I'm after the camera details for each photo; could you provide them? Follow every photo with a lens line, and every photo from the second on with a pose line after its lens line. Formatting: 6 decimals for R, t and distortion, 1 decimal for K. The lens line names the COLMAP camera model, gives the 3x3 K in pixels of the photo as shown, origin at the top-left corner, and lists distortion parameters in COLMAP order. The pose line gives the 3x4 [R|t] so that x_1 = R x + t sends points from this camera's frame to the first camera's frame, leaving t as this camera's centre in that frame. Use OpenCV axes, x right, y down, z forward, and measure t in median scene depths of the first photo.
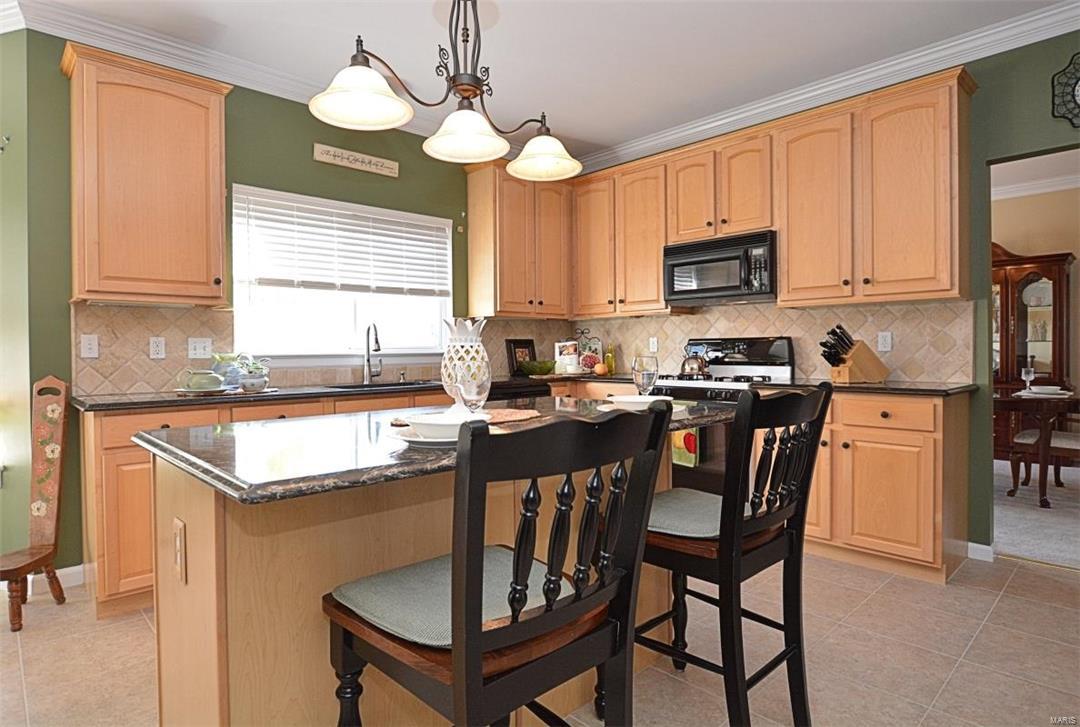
lens RADIAL K [[596.4, 0, 536.4], [0, 596.4, 356.8], [0, 0, 1]] dist [-0.004108, -0.000379]
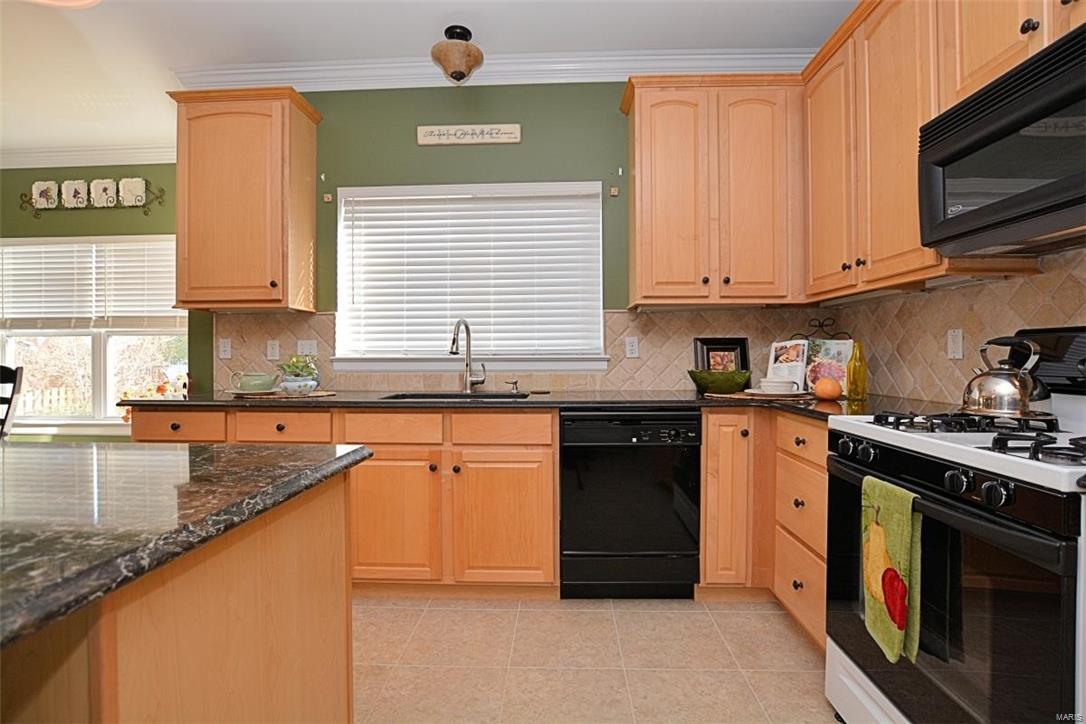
lens RADIAL K [[506.9, 0, 541.9], [0, 506.9, 356.1], [0, 0, 1]] dist [-0.027646, 0.000358]
pose [[0.701279, 0.008629, -0.712835, 0.297856], [-0.011493, 0.999934, 0.000797, -0.008196], [0.712794, 0.007634, 0.701332, 0.561237]]
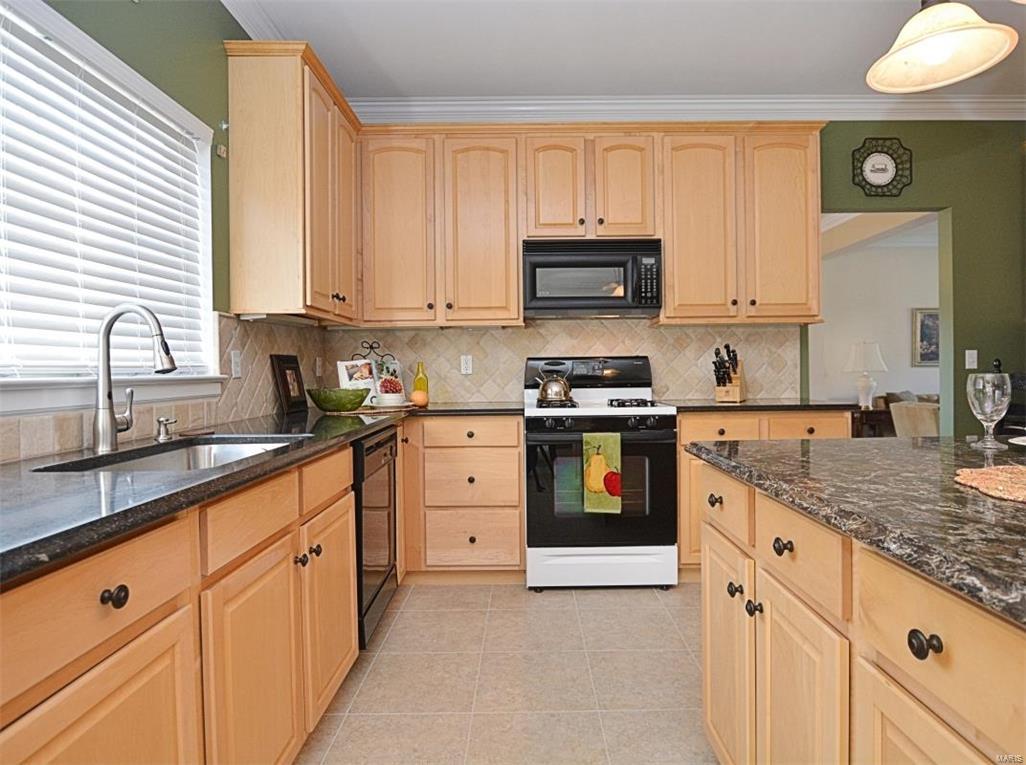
lens RADIAL K [[587.2, 0, 528.5], [0, 587.2, 377.7], [0, 0, 1]] dist [-0.026884, 0.001455]
pose [[0.682830, -0.009725, 0.730512, -0.371971], [0.015273, 0.999883, -0.000965, -0.001541], [-0.730417, 0.011816, 0.682899, 0.493827]]
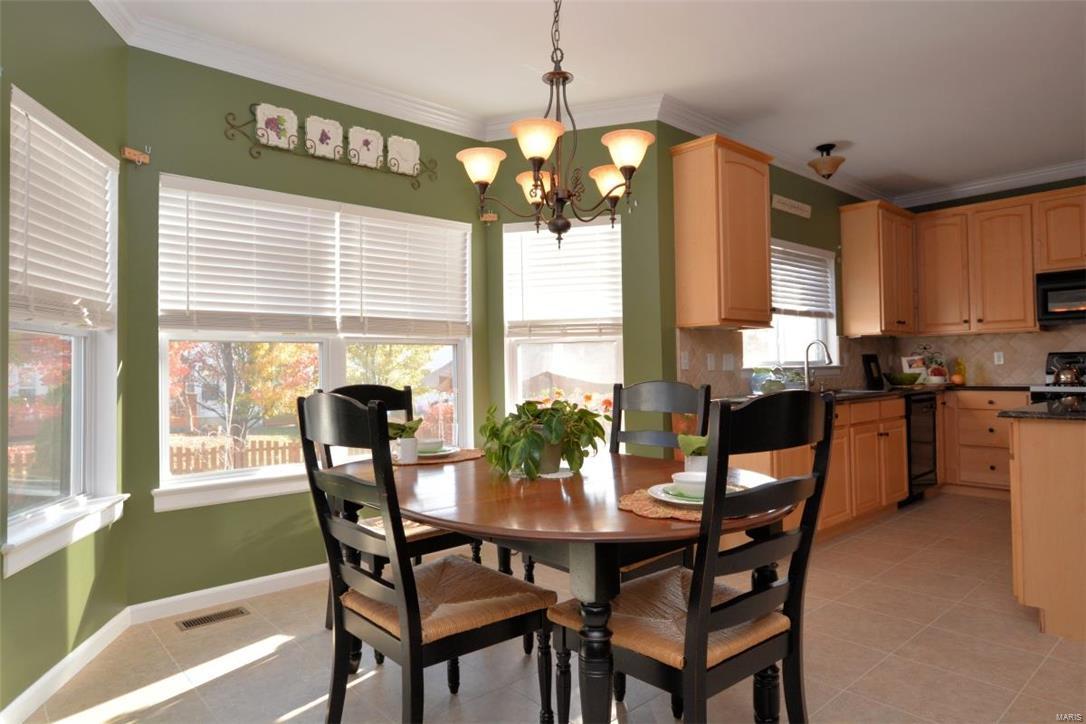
lens RADIAL K [[639.2, 0, 545.6], [0, 639.2, 352.5], [0, 0, 1]] dist [-0.006786, 0.001001]
pose [[0.999480, -0.007290, -0.031411, -0.753855], [0.006150, 0.999324, -0.036244, 0.009365], [0.031654, 0.036032, 0.998849, -0.292112]]
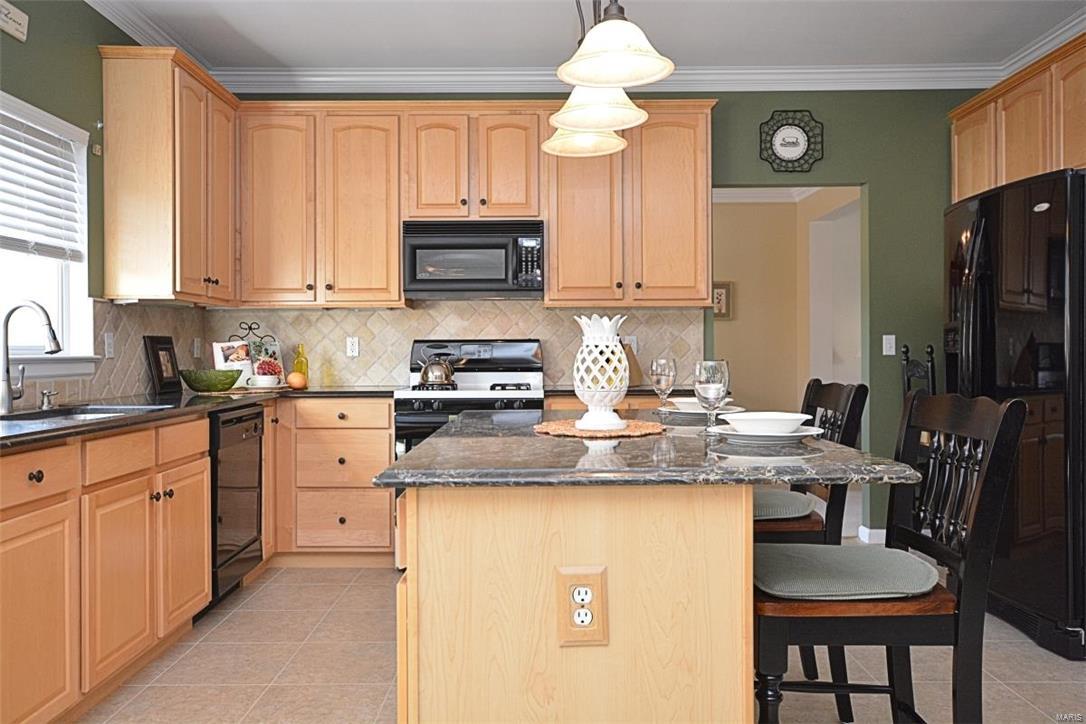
lens RADIAL K [[859.1, 0, 537.2], [0, 859.1, 354.8], [0, 0, 1]] dist [0.003151, 0.011528]
pose [[0.687736, 0.002474, 0.725957, -0.510903], [0.007395, 0.999918, -0.010414, 0.003392], [-0.725923, 0.012531, 0.687662, 0.106221]]
